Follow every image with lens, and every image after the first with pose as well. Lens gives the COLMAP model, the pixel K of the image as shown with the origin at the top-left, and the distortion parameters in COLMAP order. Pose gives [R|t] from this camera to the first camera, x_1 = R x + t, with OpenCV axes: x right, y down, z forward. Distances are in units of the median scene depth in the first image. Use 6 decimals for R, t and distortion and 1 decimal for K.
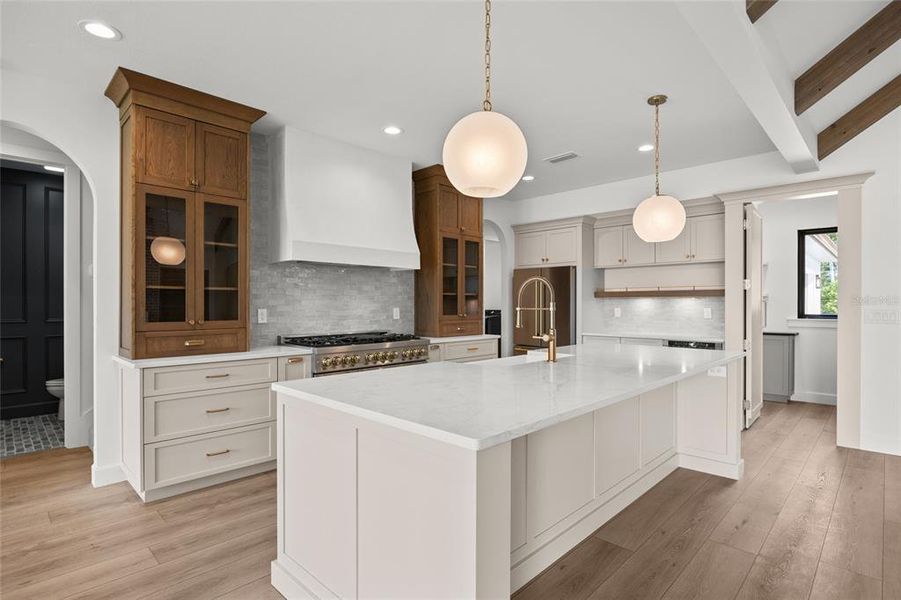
lens RADIAL K [[453.5, 0, 452.3], [0, 453.5, 307.0], [0, 0, 1]] dist [0.000029, 0.000042]
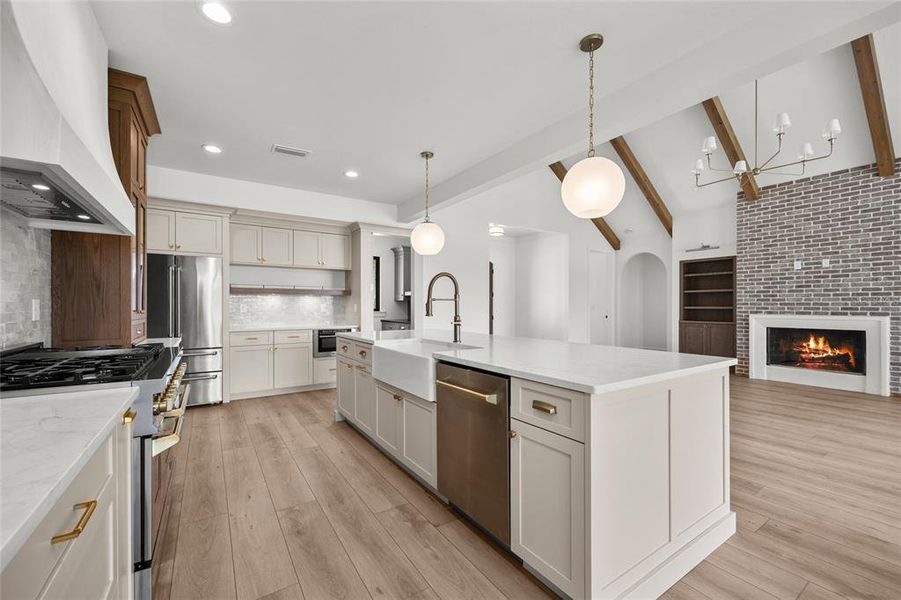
lens RADIAL K [[368.4, 0, 451.8], [0, 368.4, 308.2], [0, 0, 1]] dist [-0.001342, -0.000044]
pose [[0.220478, -0.004505, 0.975381, -0.436258], [0.002109, 0.999989, 0.004142, 0.011736], [-0.975390, 0.001143, 0.220486, 0.444058]]
